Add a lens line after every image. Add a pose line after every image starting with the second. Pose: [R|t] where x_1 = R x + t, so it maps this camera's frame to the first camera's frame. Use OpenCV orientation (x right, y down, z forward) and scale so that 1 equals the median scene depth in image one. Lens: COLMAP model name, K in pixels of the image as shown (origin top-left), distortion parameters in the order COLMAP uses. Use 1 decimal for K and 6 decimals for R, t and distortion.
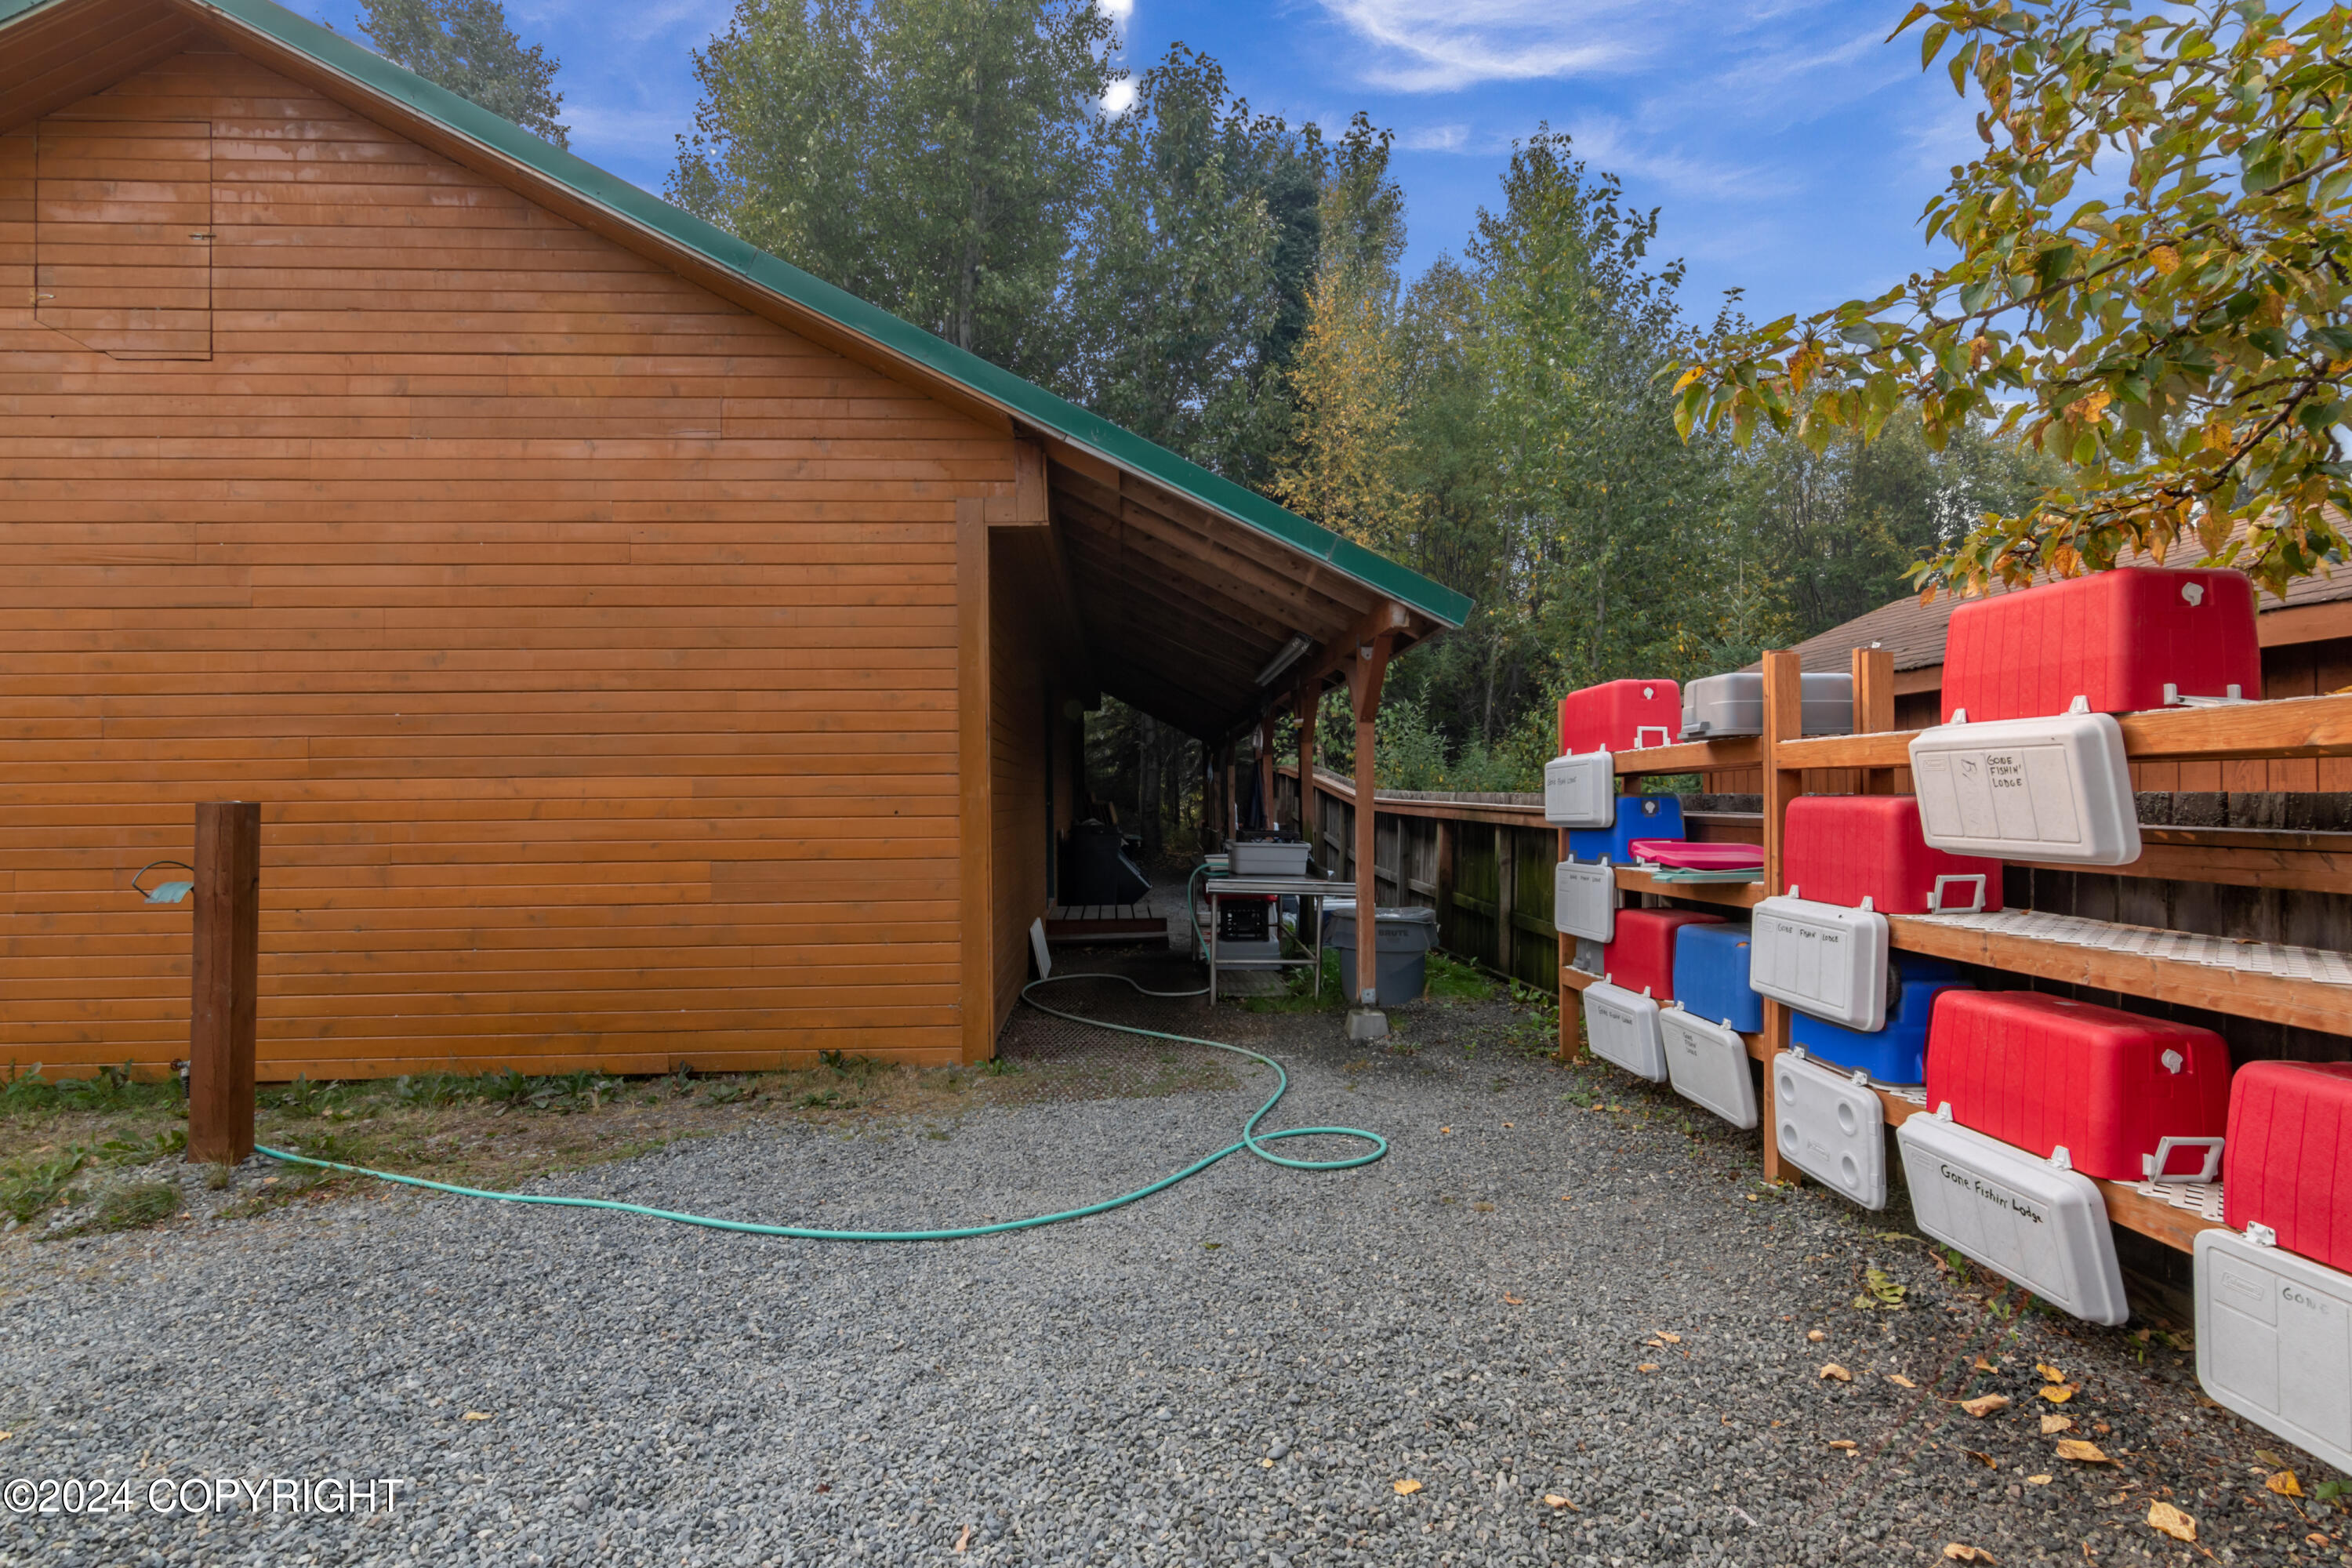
lens RADIAL K [[1195.2, 0, 1174.9], [0, 1195.2, 781.2], [0, 0, 1]] dist [-0.002485, 0.000875]
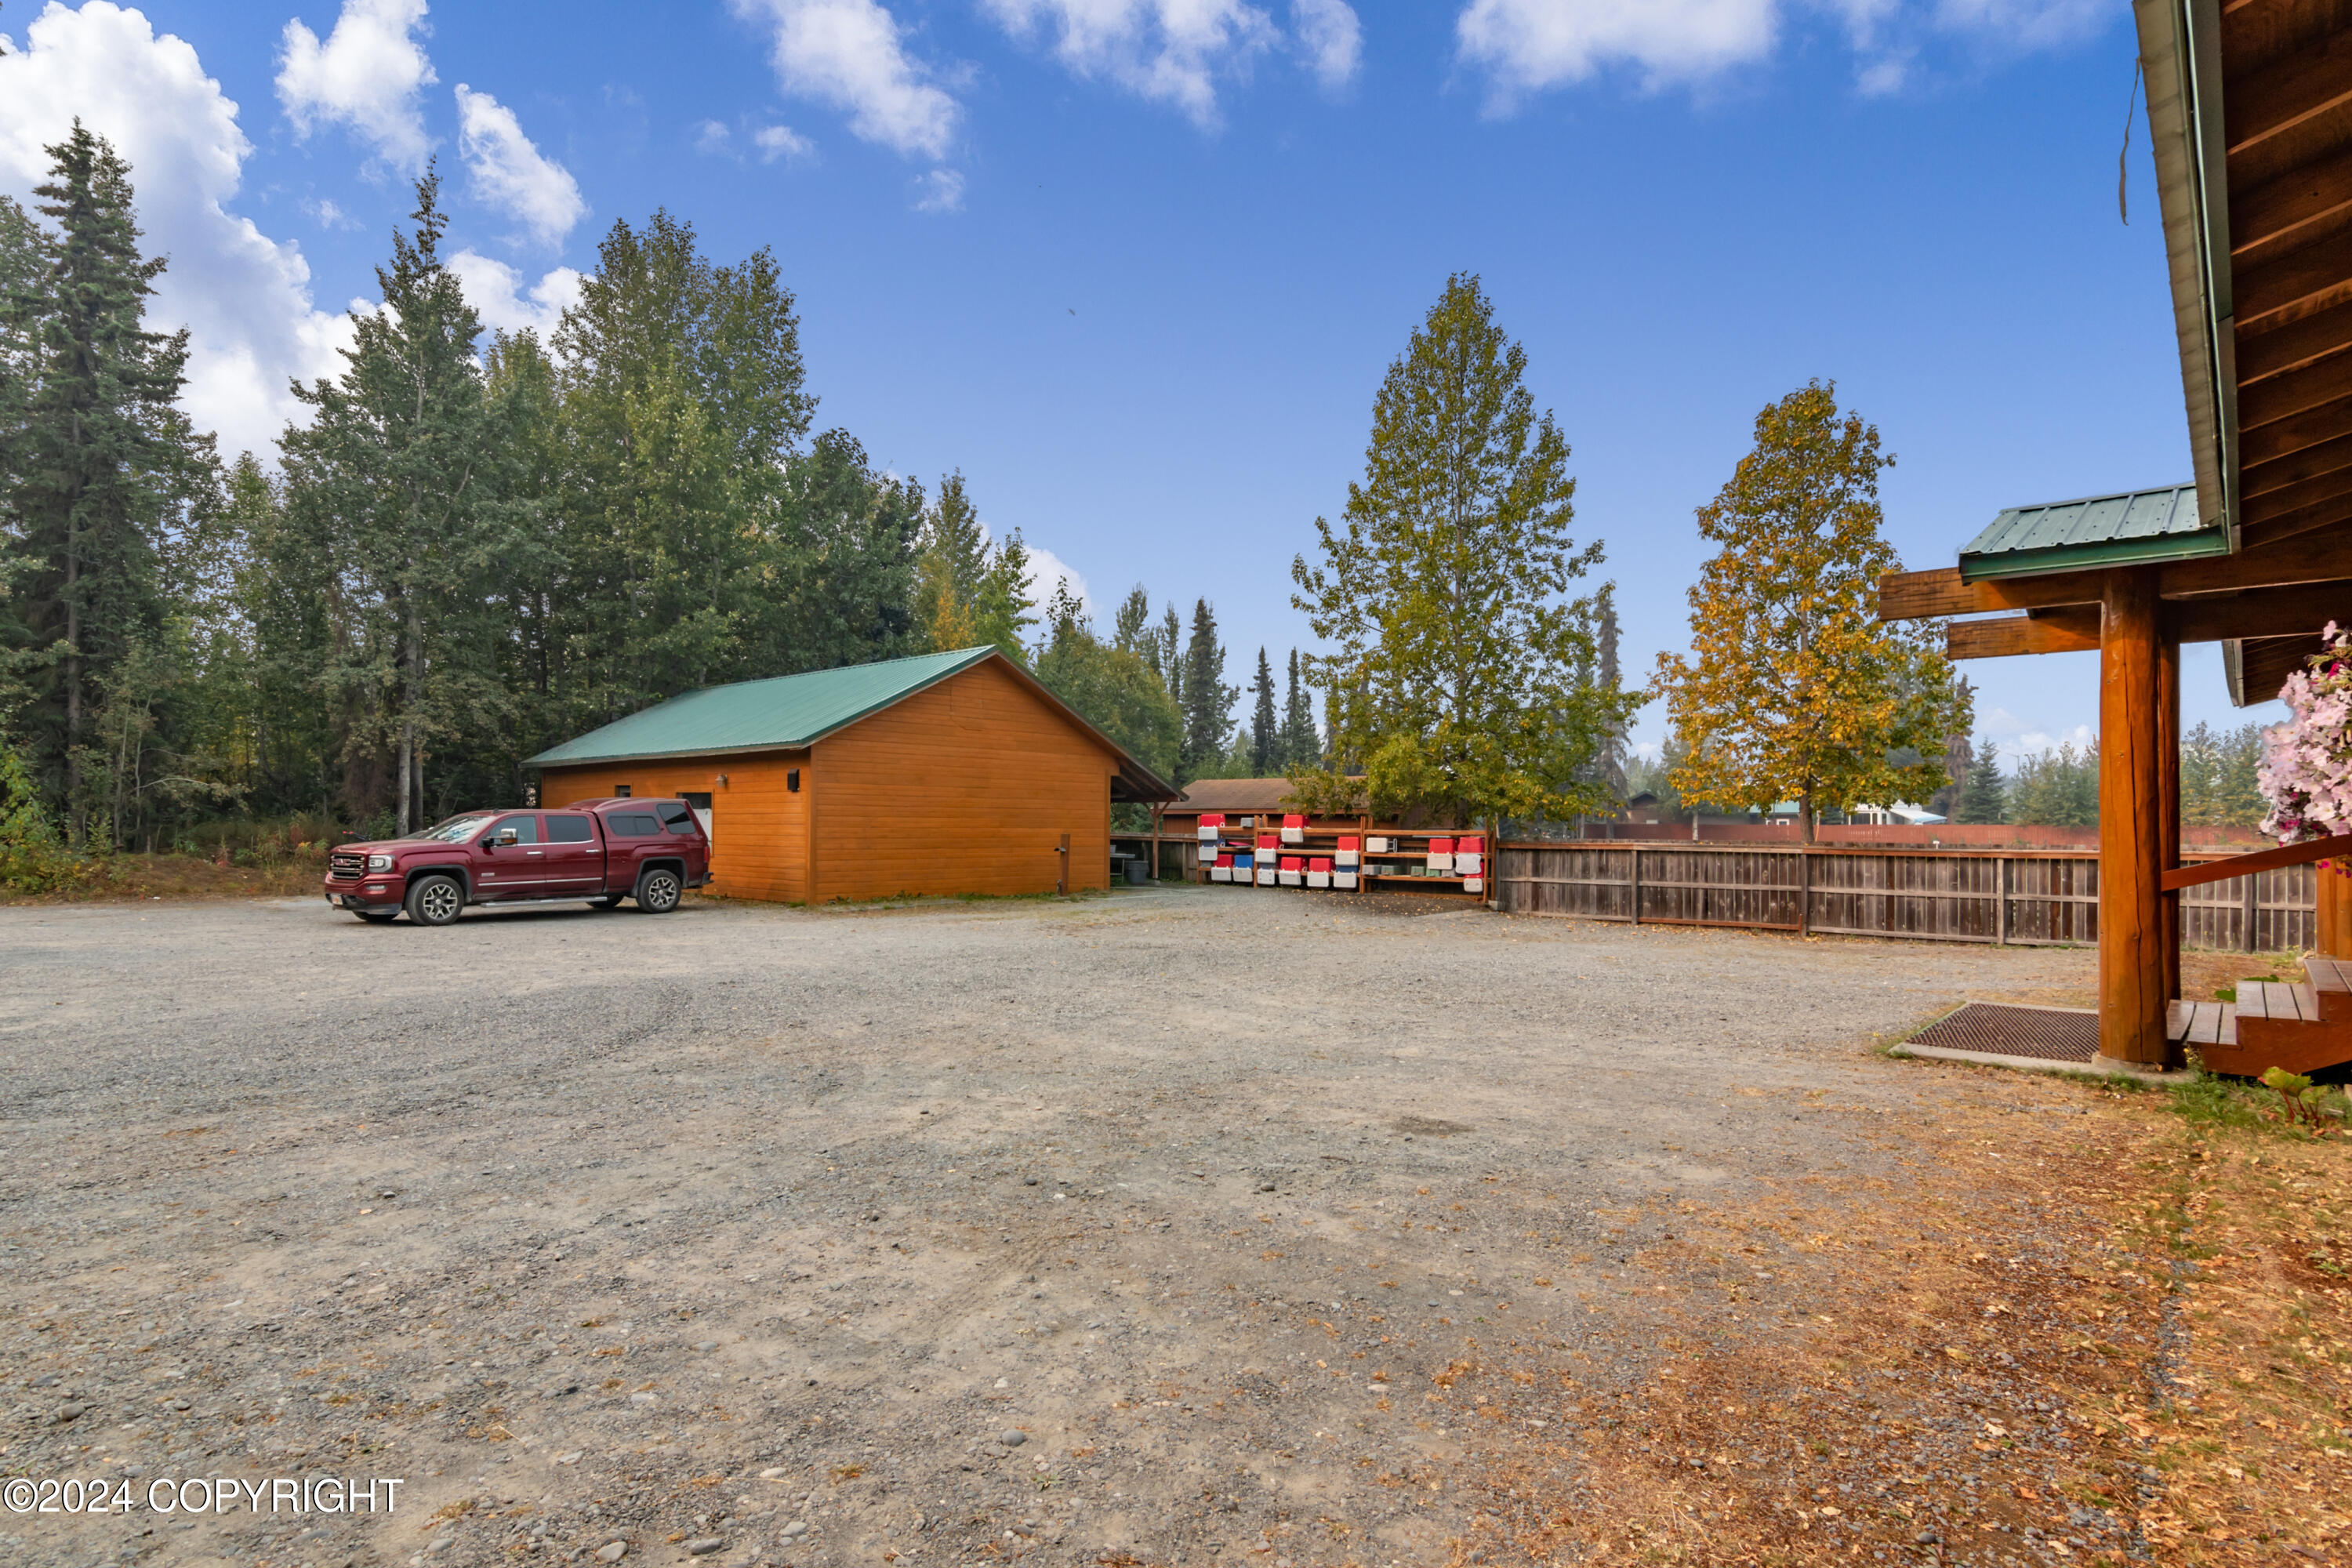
lens RADIAL K [[1195.2, 0, 1176.2], [0, 1195.2, 792.9], [0, 0, 1]] dist [-0.002485, 0.000875]
pose [[0.695345, 0.024523, 0.718257, -6.291663], [-0.016308, 0.999699, -0.018345, -0.128773], [-0.718491, 0.001043, 0.695536, -4.619219]]
